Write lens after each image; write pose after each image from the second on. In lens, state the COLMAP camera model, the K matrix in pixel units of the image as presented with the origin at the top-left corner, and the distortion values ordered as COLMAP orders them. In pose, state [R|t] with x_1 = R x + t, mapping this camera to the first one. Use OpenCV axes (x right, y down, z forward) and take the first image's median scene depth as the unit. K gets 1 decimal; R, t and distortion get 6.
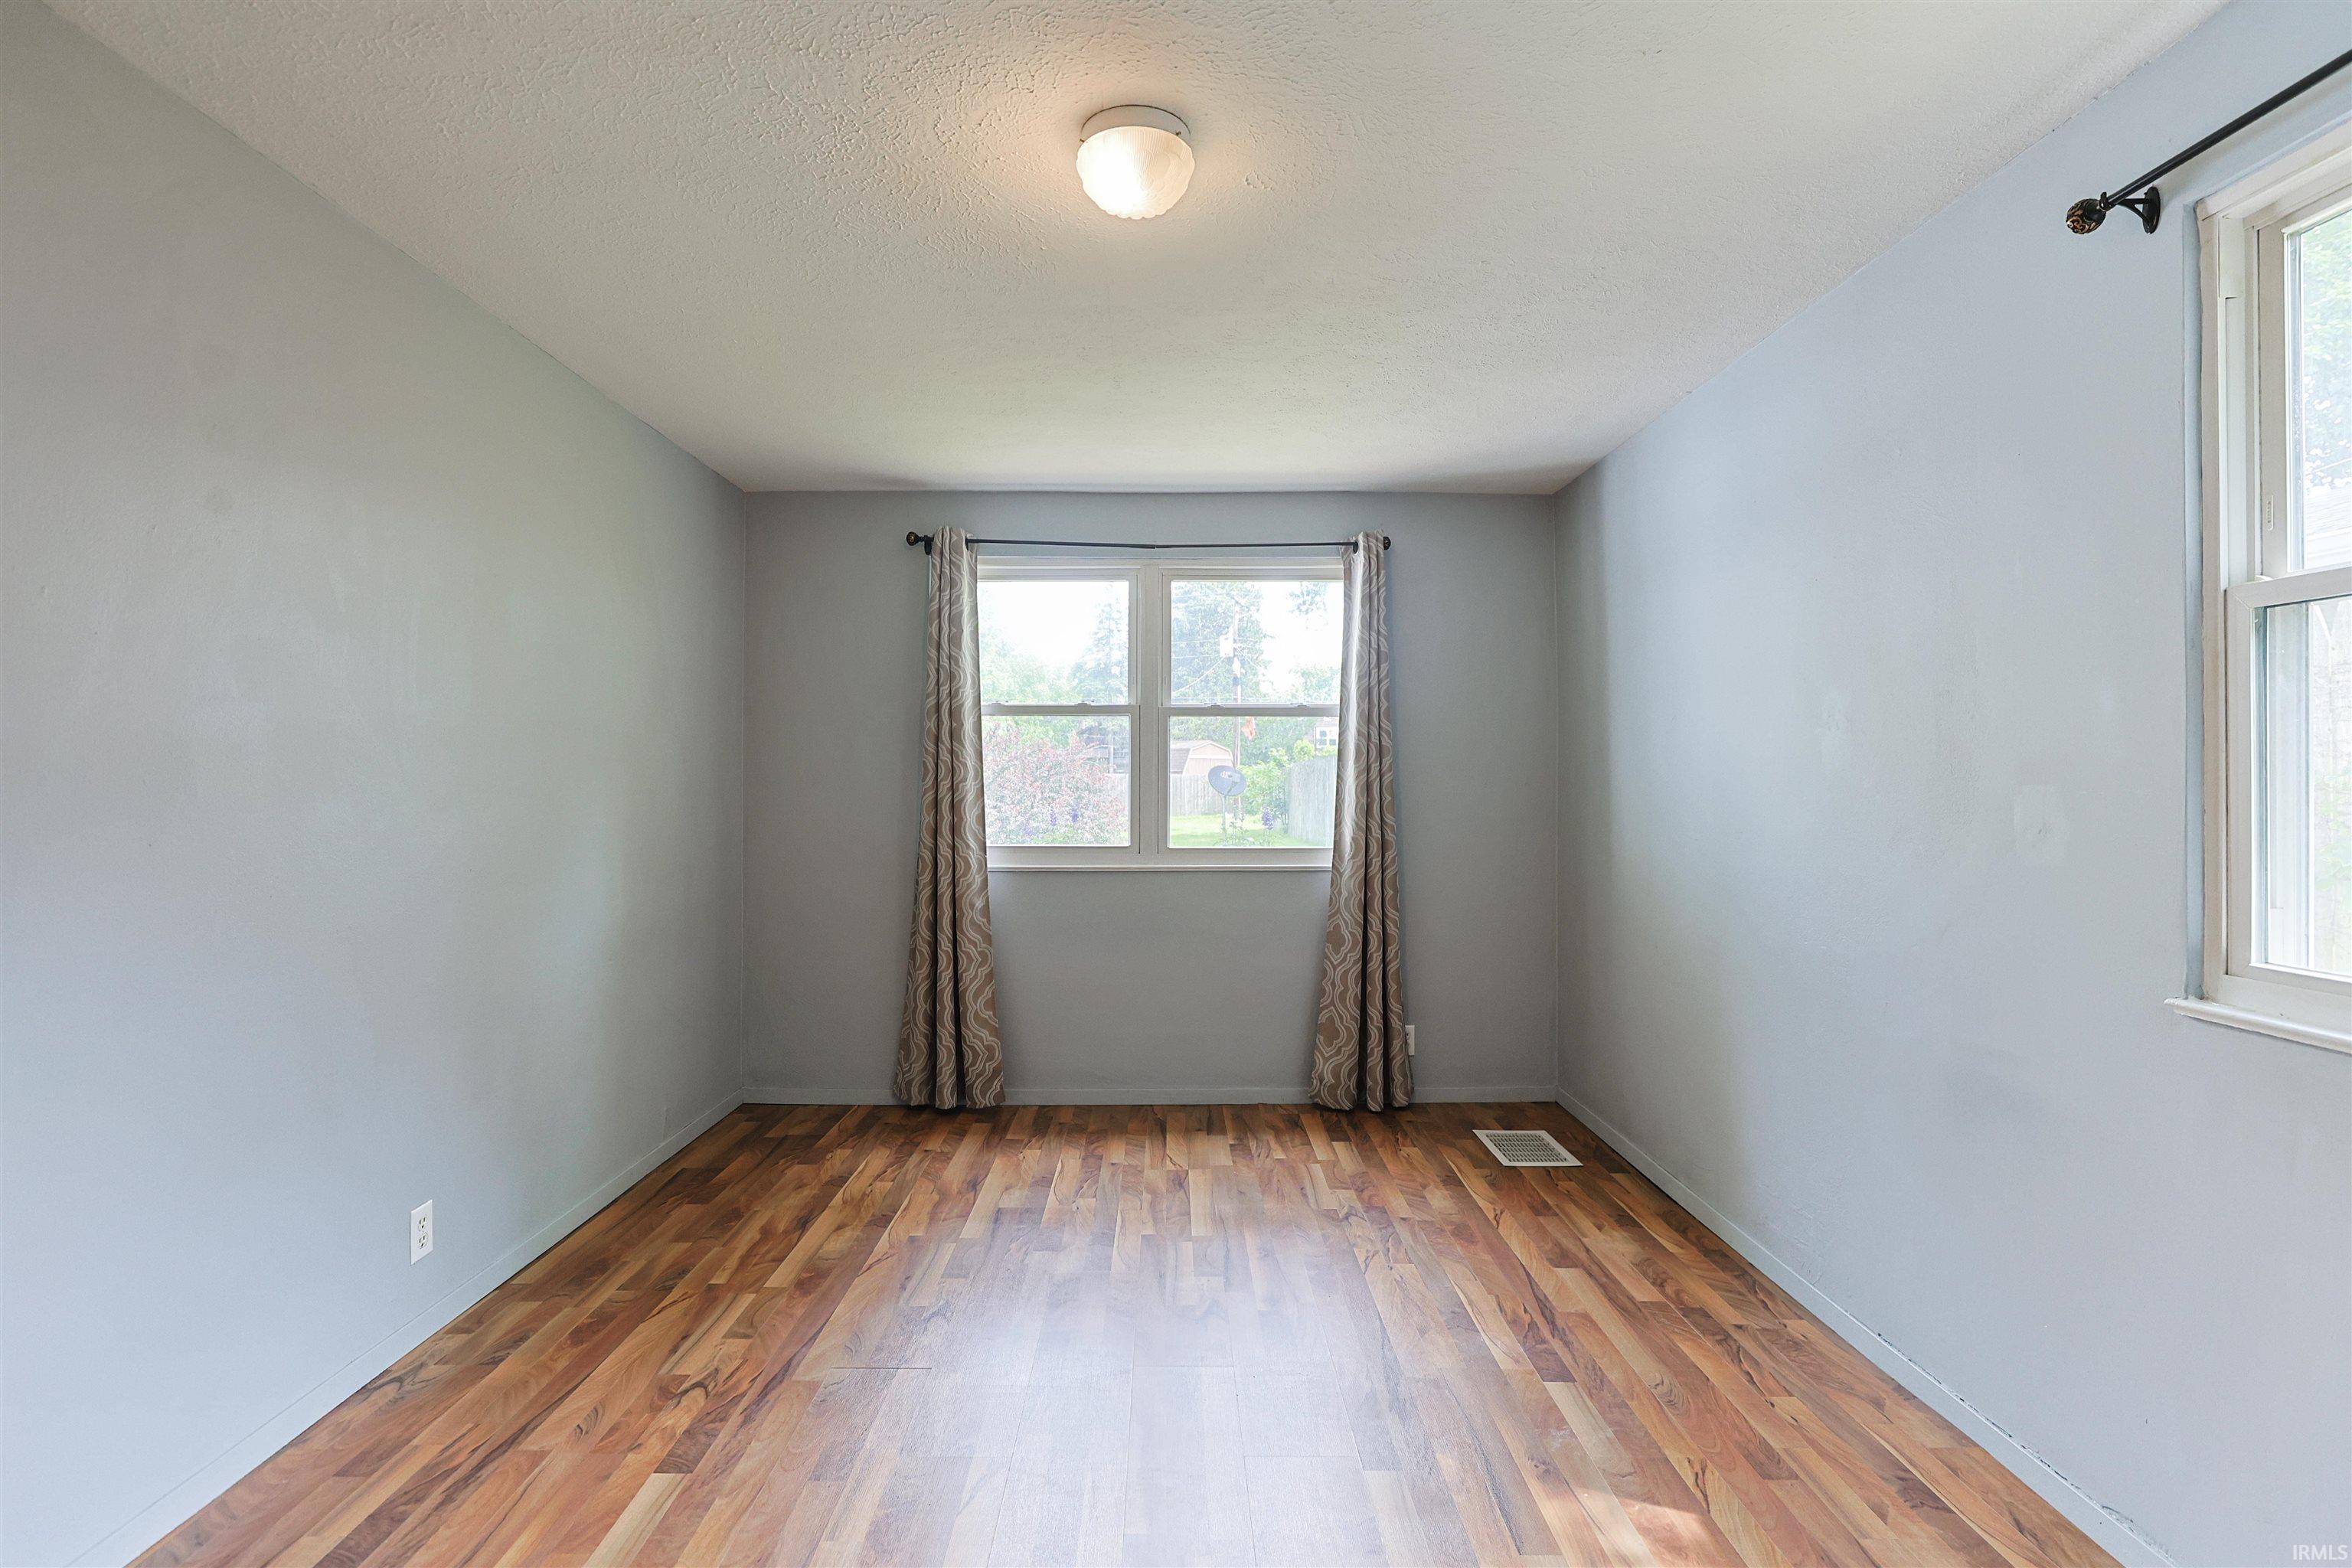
lens RADIAL K [[1122.9, 0, 1166.5], [0, 1122.9, 775.8], [0, 0, 1]] dist [-0.018701, 0.011116]
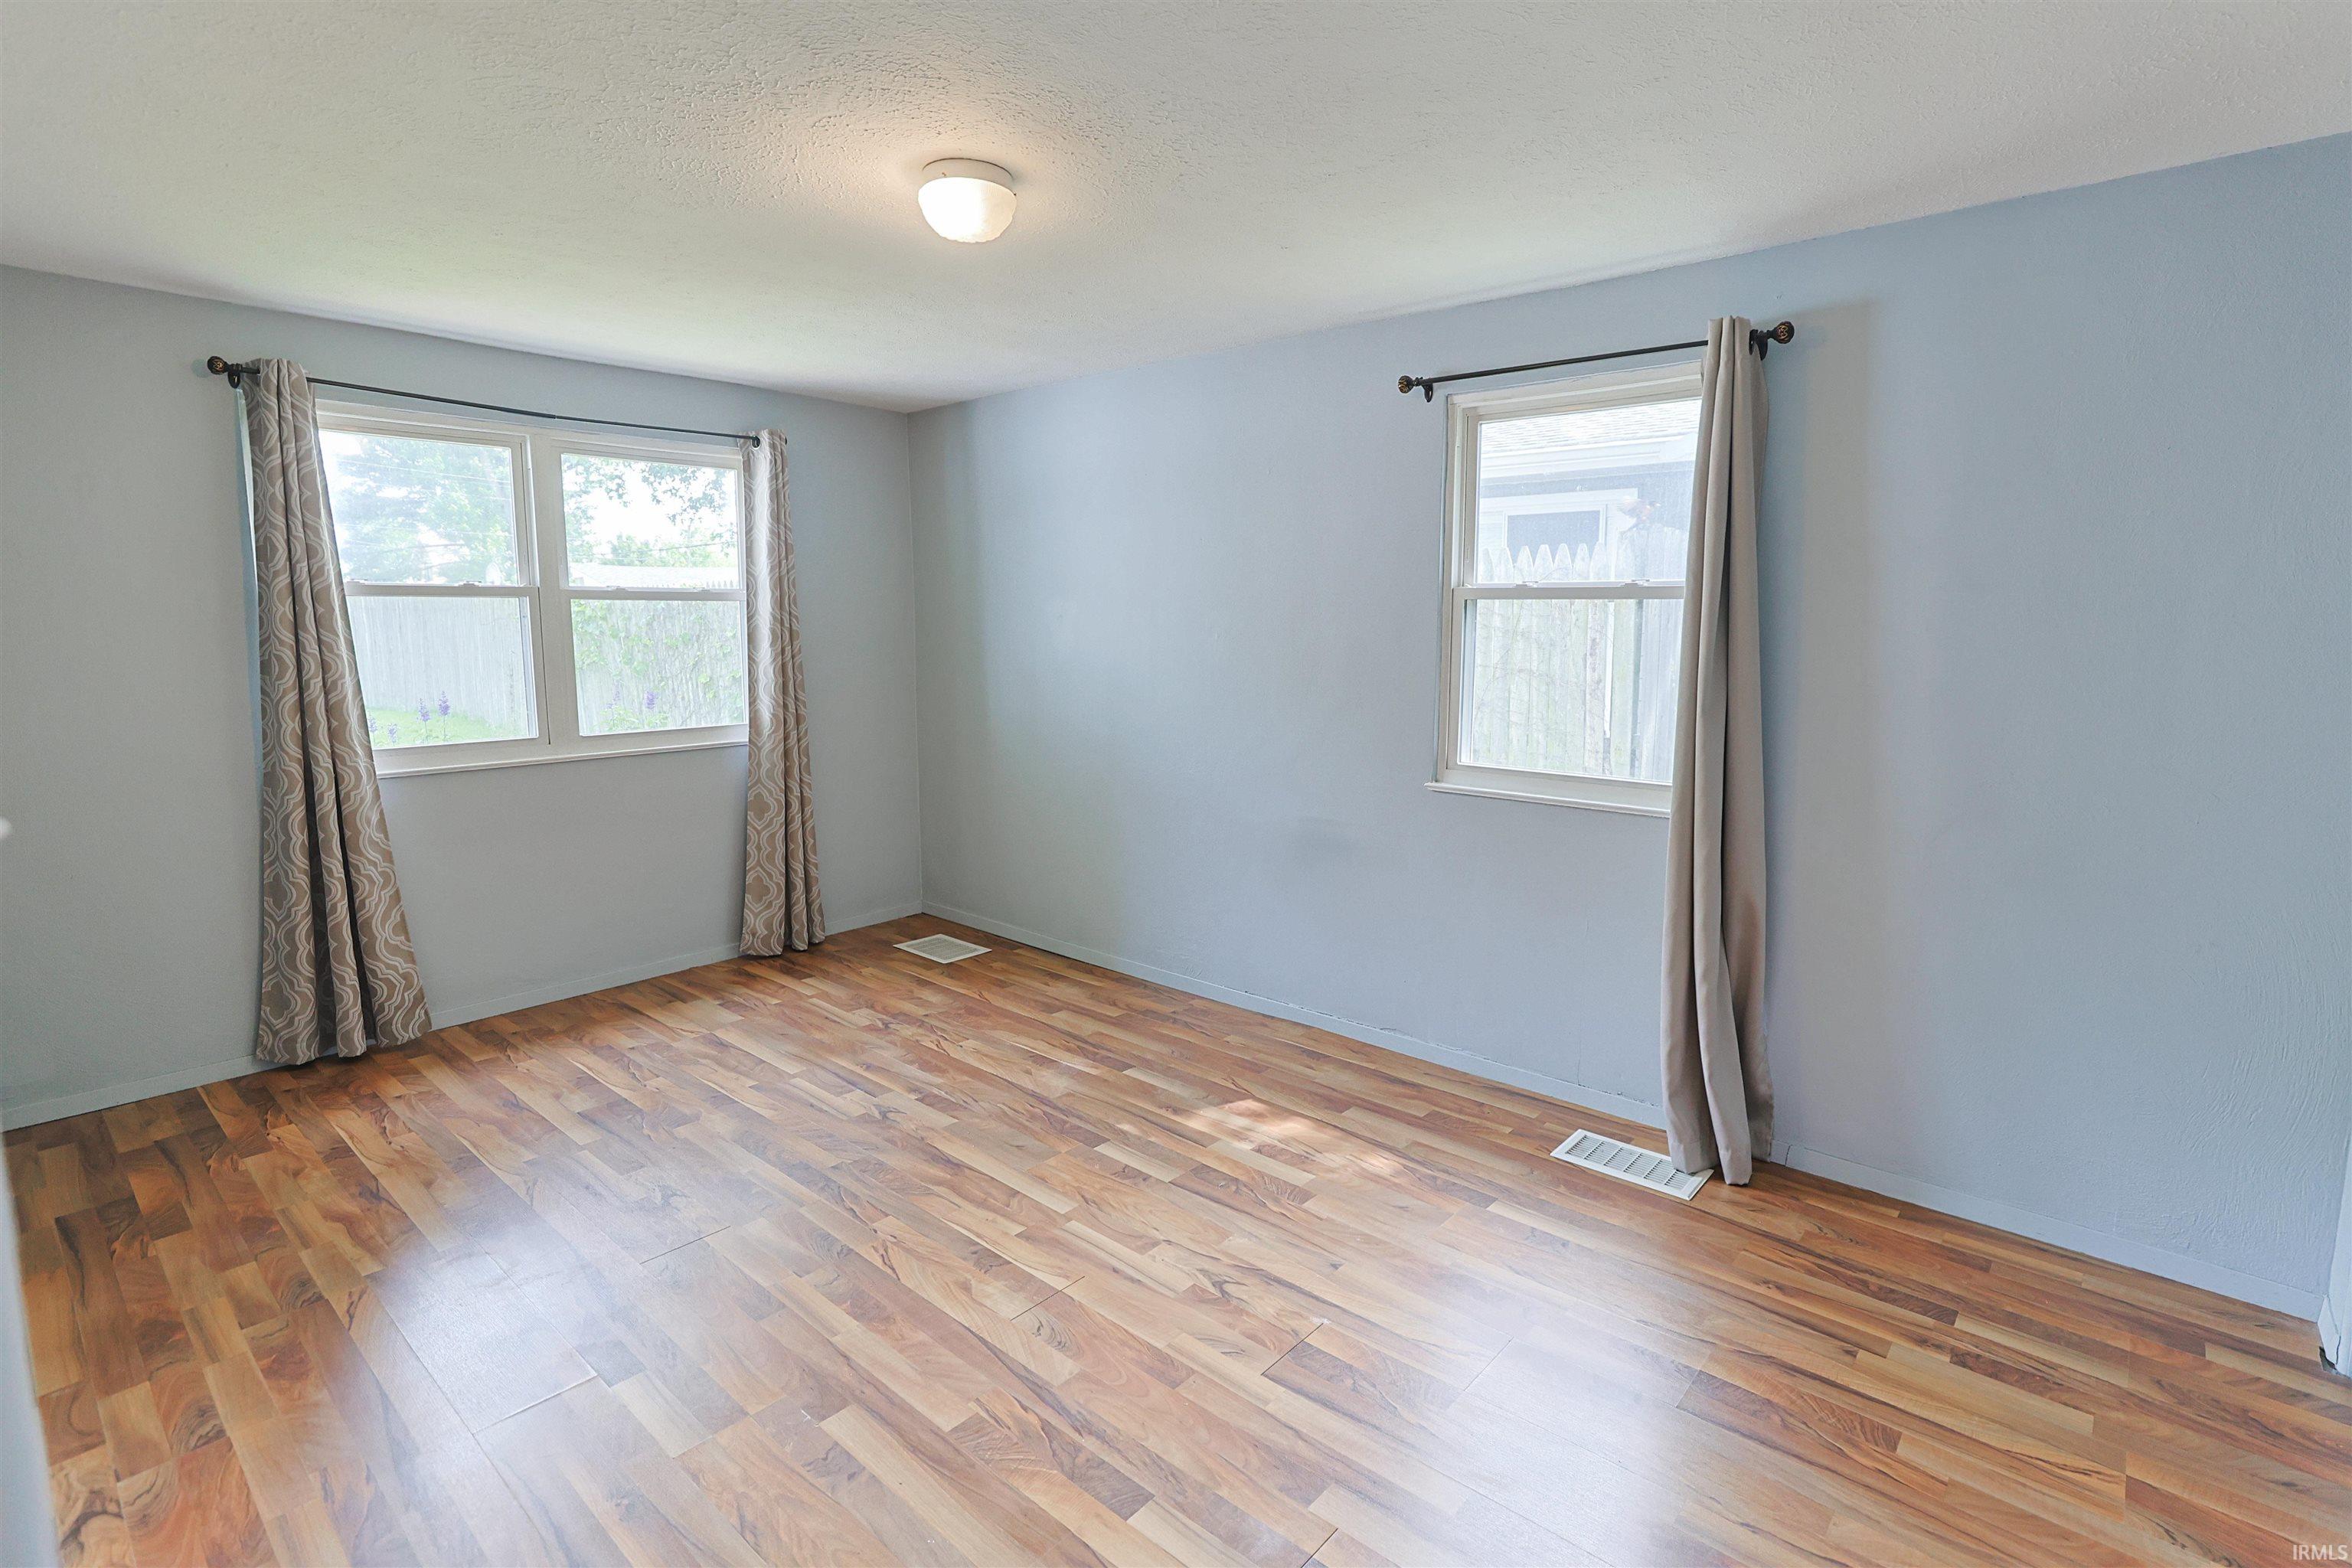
lens RADIAL K [[1122.9, 0, 1134.3], [0, 1122.9, 755.9], [0, 0, 1]] dist [-0.018701, 0.011116]
pose [[0.678859, -0.092965, 0.728360, -0.494981], [-0.004175, 0.991448, 0.130436, -0.061352], [-0.734257, -0.091589, 0.672665, -0.007977]]
